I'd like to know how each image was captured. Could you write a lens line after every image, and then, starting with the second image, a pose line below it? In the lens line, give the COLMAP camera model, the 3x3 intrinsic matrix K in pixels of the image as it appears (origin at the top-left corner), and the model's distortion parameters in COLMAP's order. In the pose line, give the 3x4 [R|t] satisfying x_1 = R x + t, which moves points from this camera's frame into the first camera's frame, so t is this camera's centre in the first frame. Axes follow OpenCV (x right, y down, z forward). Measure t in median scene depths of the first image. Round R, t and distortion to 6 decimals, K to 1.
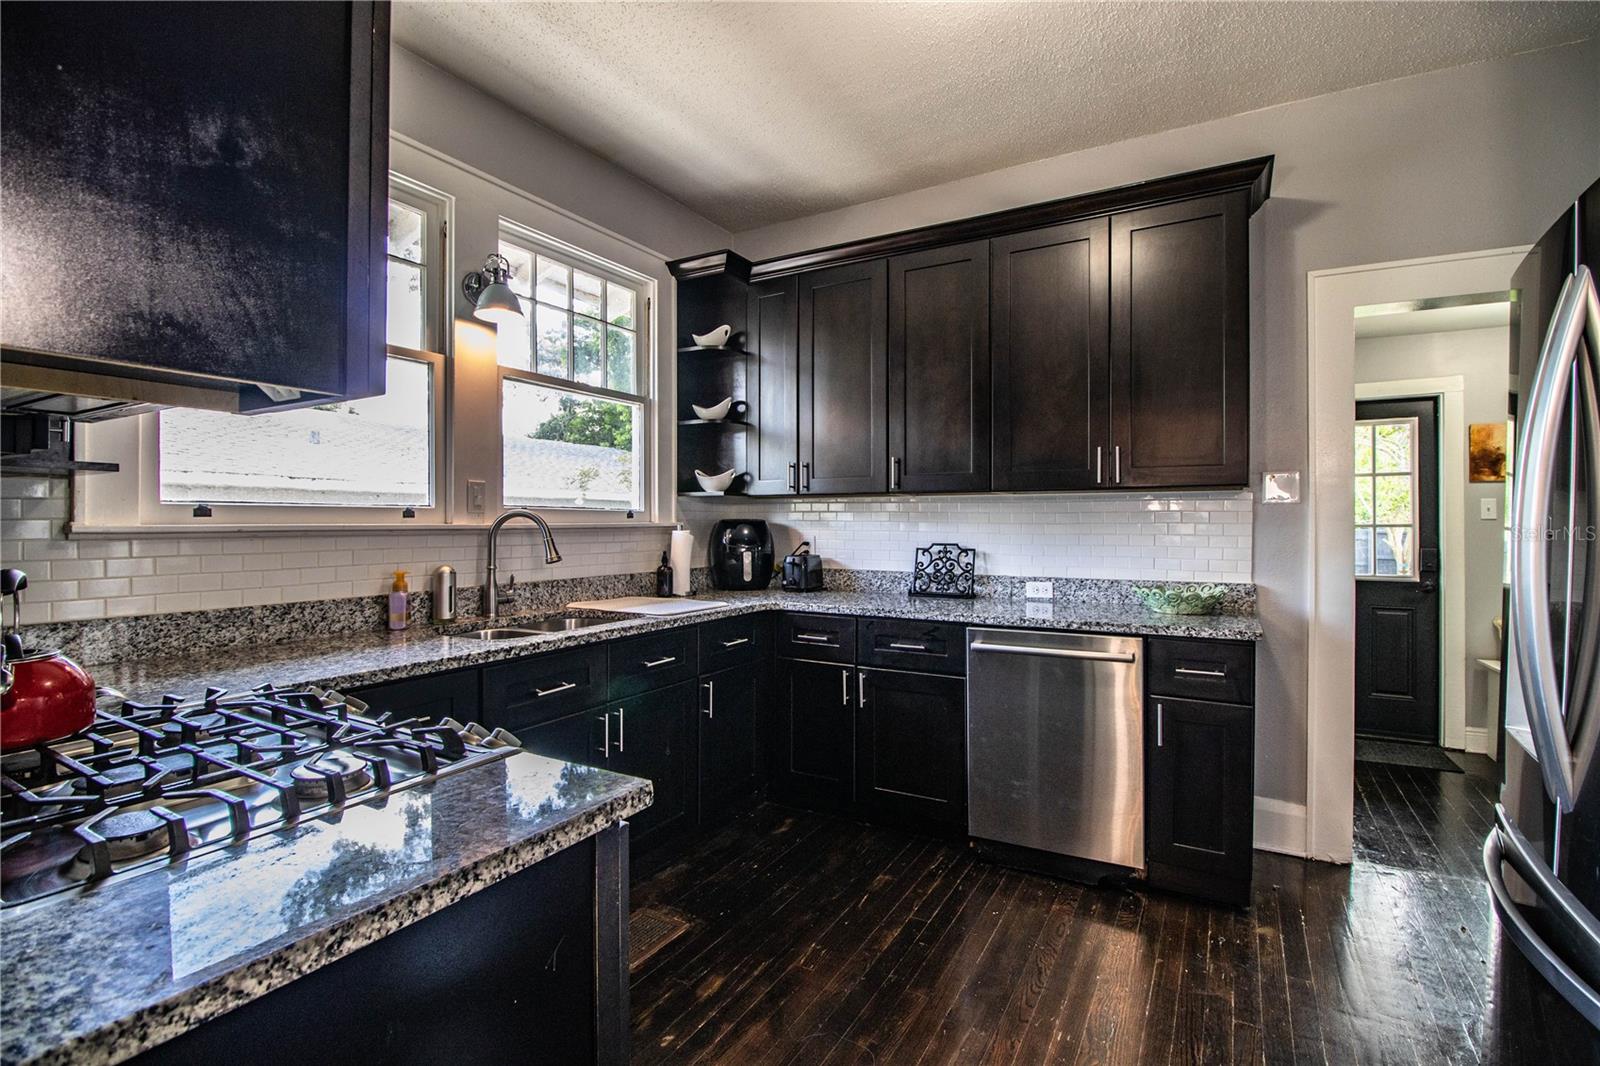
lens RADIAL K [[743.1, 0, 805.9], [0, 743.1, 524.9], [0, 0, 1]] dist [-0.006164, -0.005529]
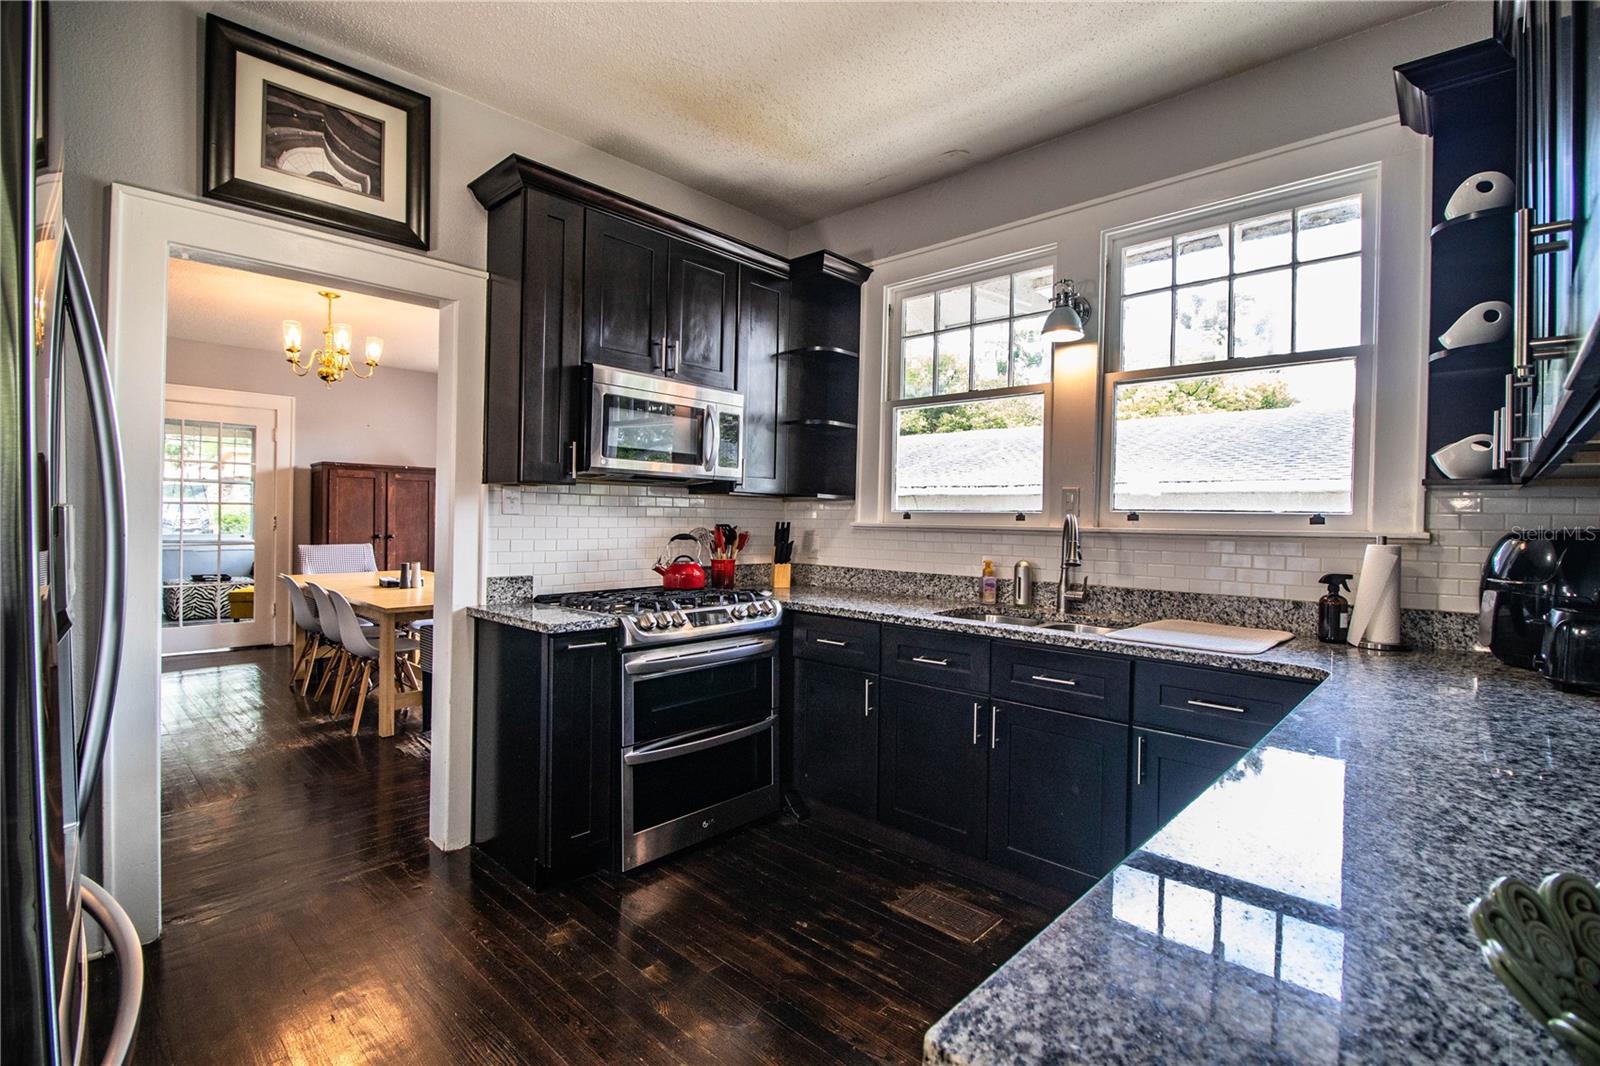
lens RADIAL K [[743.1, 0, 800.6], [0, 743.1, 522.8], [0, 0, 1]] dist [-0.006164, -0.005529]
pose [[-0.236382, 0.001212, -0.971659, 0.922502], [-0.021303, 0.999752, 0.006429, -0.007219], [0.971427, 0.022219, -0.236298, 1.115875]]
